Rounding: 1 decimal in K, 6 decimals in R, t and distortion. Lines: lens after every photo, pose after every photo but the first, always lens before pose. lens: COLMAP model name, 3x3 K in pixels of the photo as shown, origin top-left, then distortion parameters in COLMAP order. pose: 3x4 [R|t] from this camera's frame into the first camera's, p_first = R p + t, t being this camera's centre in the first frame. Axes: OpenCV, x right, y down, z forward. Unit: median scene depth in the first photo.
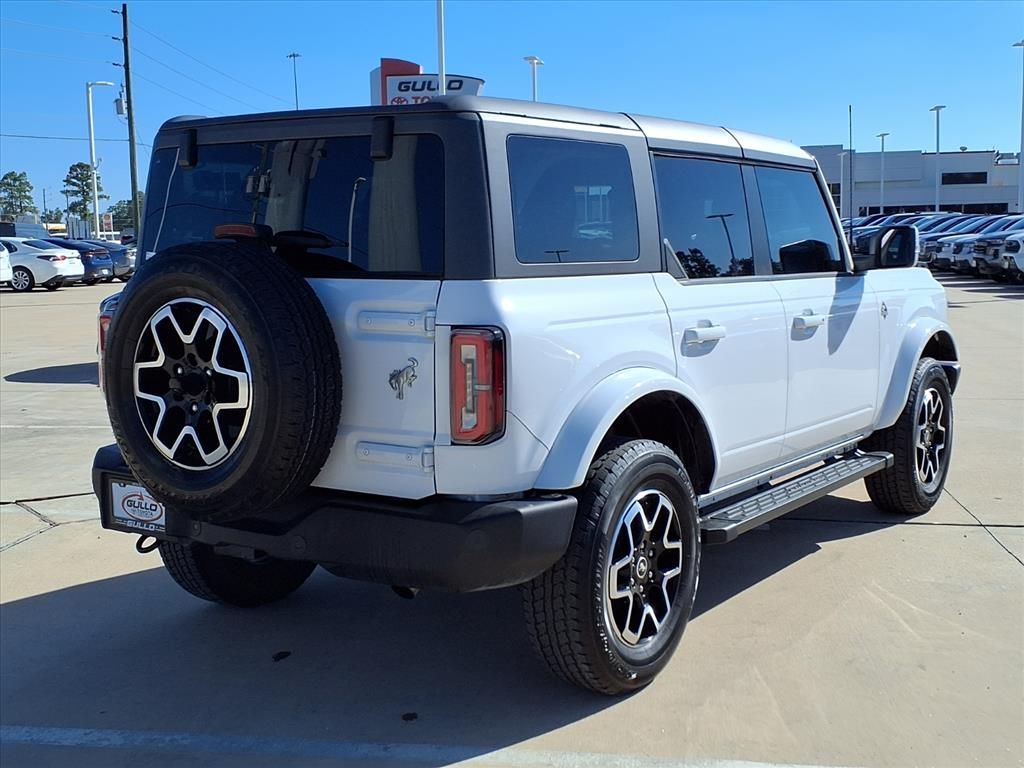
lens RADIAL K [[1231.7, 0, 498.6], [0, 1231.7, 379.0], [0, 0, 1]] dist [0.202700, -0.586432]
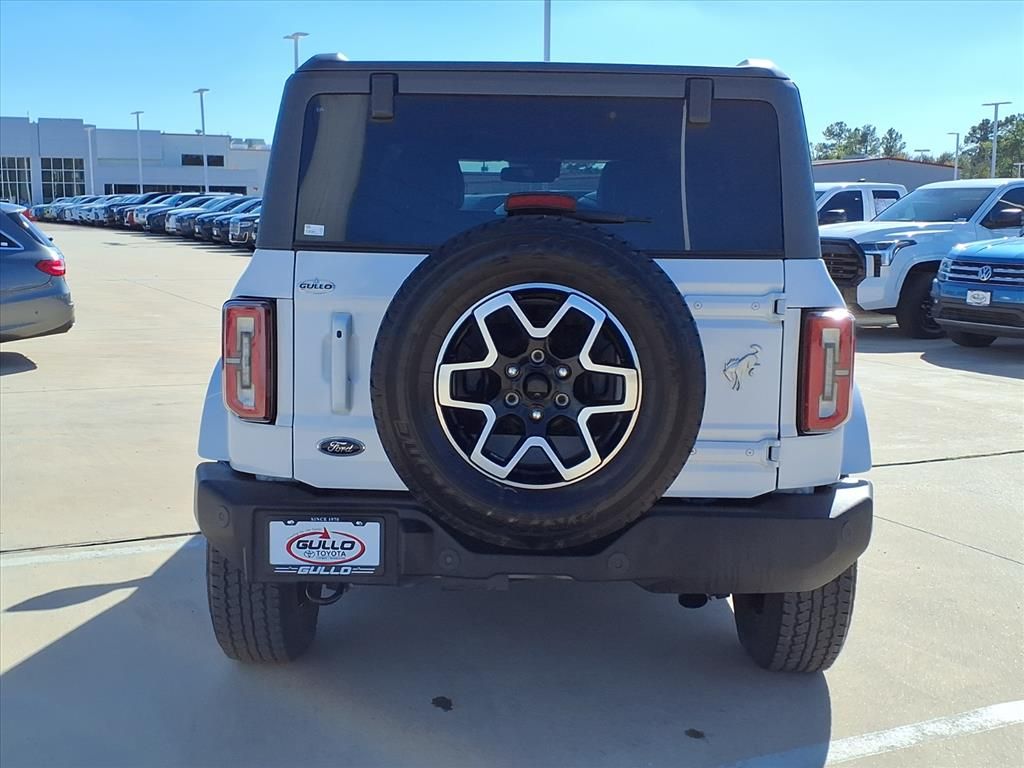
lens RADIAL K [[1231.7, 0, 498.6], [0, 1231.7, 379.0], [0, 0, 1]] dist [0.202700, -0.586432]
pose [[0.825457, -0.052514, 0.562017, -0.728169], [0.042671, 0.998619, 0.030638, -0.027087], [-0.562850, -0.001308, 0.826558, 0.330645]]
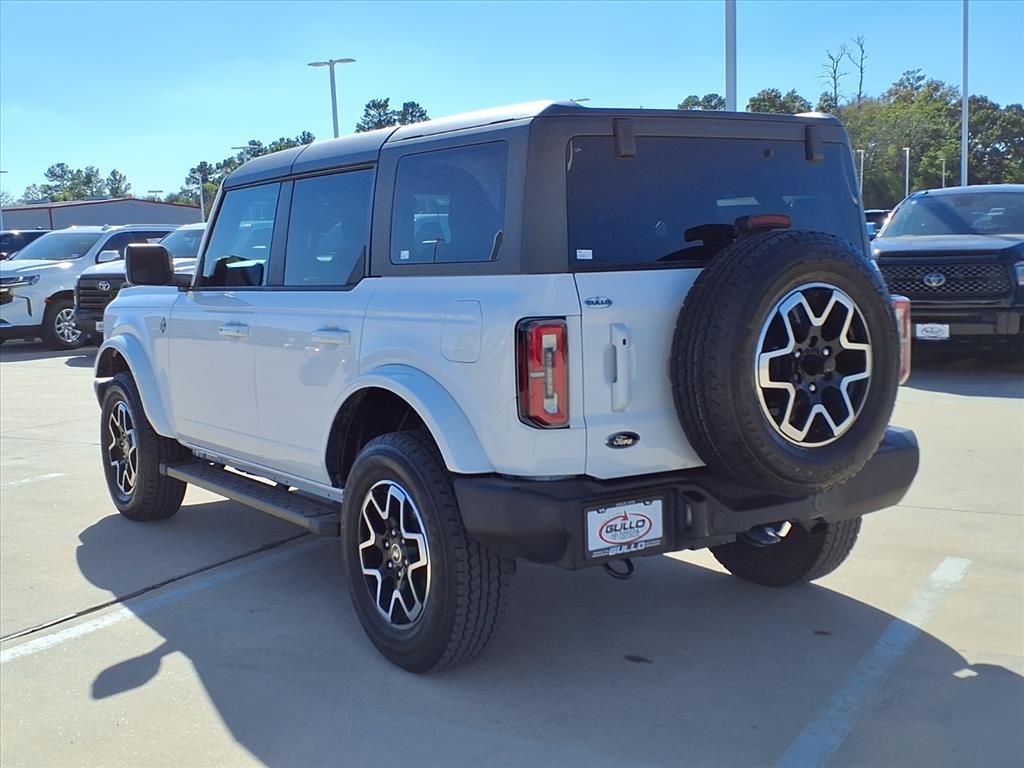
lens RADIAL K [[1231.7, 0, 498.6], [0, 1231.7, 379.0], [0, 0, 1]] dist [0.202700, -0.586432]
pose [[0.369517, -0.097020, 0.924145, -1.316976], [0.131716, 0.989961, 0.051264, -0.073146], [-0.919841, 0.102782, 0.378587, 0.843608]]
